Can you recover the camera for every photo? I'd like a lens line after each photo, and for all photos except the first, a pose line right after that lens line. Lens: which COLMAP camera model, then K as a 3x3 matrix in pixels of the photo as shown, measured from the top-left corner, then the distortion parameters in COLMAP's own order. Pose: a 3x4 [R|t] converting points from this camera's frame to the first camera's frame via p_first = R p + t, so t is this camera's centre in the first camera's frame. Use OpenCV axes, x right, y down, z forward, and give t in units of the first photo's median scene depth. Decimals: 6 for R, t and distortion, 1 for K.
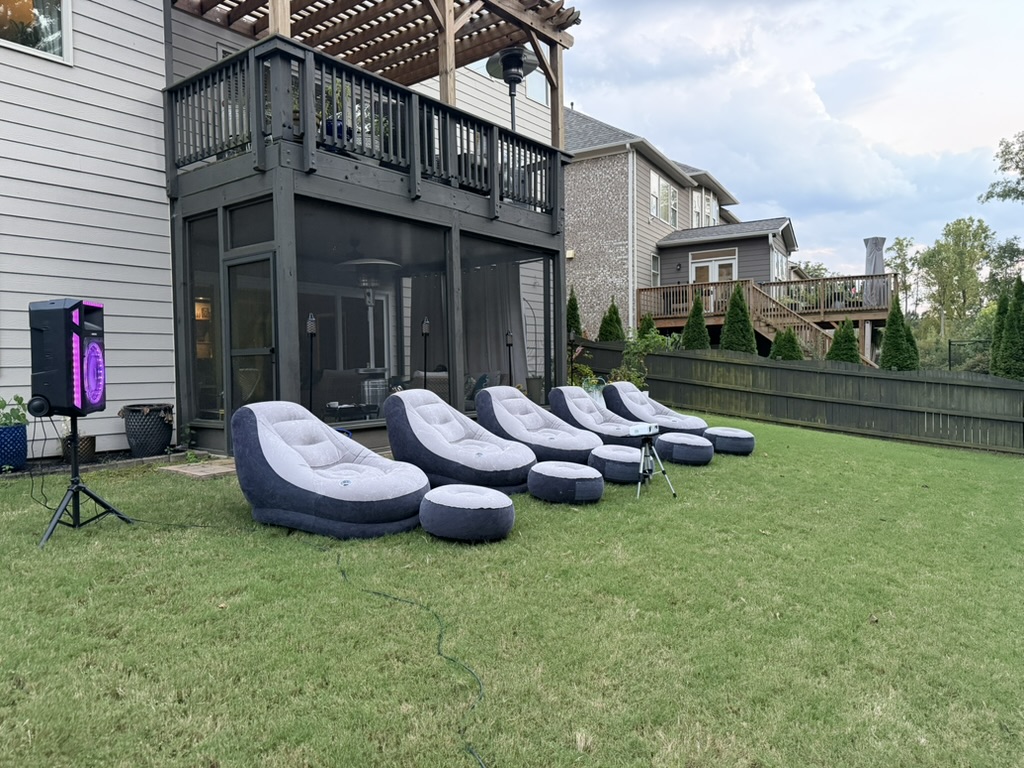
lens RADIAL K [[714.2, 0, 511.4], [0, 714.2, 401.5], [0, 0, 1]] dist [0.006971, -0.022698]
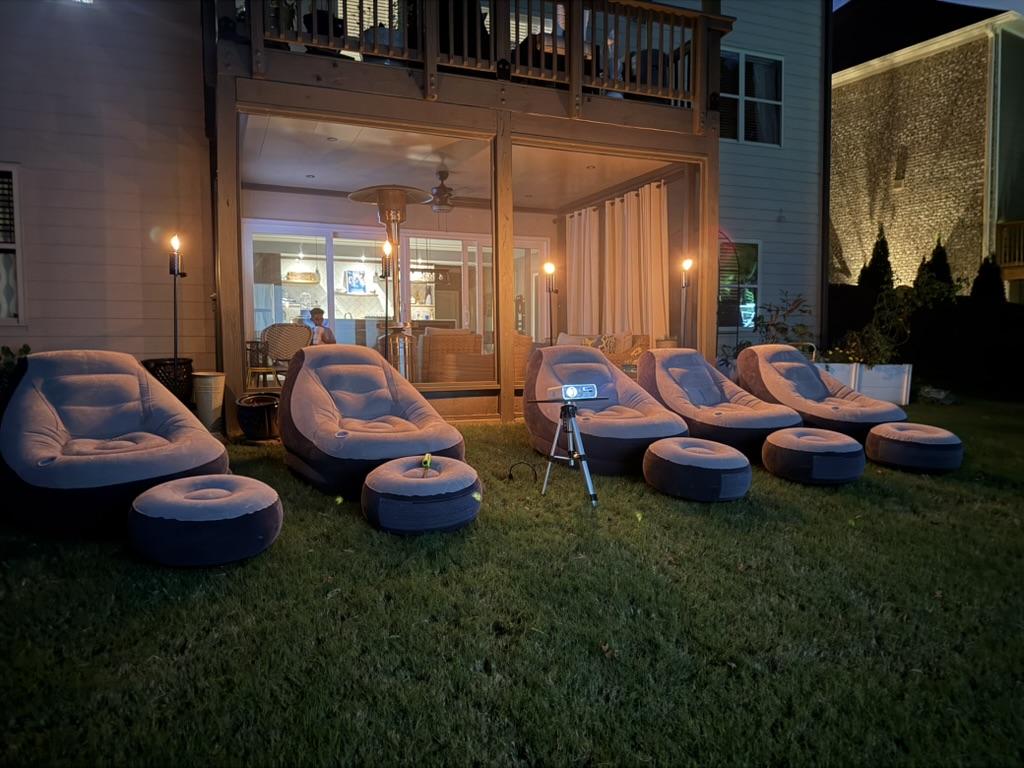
lens RADIAL K [[714.2, 0, 501.4], [0, 714.2, 381.6], [0, 0, 1]] dist [0.006971, -0.022698]
pose [[0.859206, 0.041148, -0.509972, 0.328662], [-0.032870, 0.999141, 0.025238, -0.000882], [0.510572, -0.004922, 0.859821, 0.340192]]
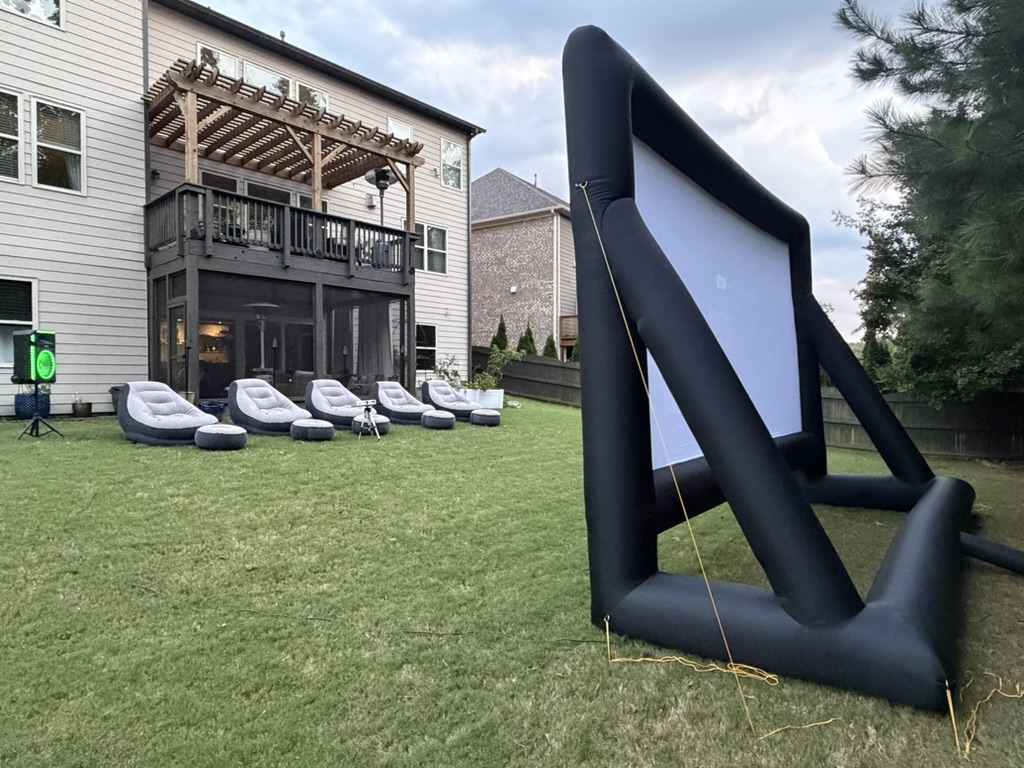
lens RADIAL K [[596.6, 0, 509.3], [0, 596.6, 391.3], [0, 0, 1]] dist [-0.002812, 0.001521]
pose [[0.996616, 0.016079, -0.080607, 0.482160], [-0.017932, 0.999590, -0.022325, 0.028098], [0.080215, 0.023695, 0.996496, -0.335986]]
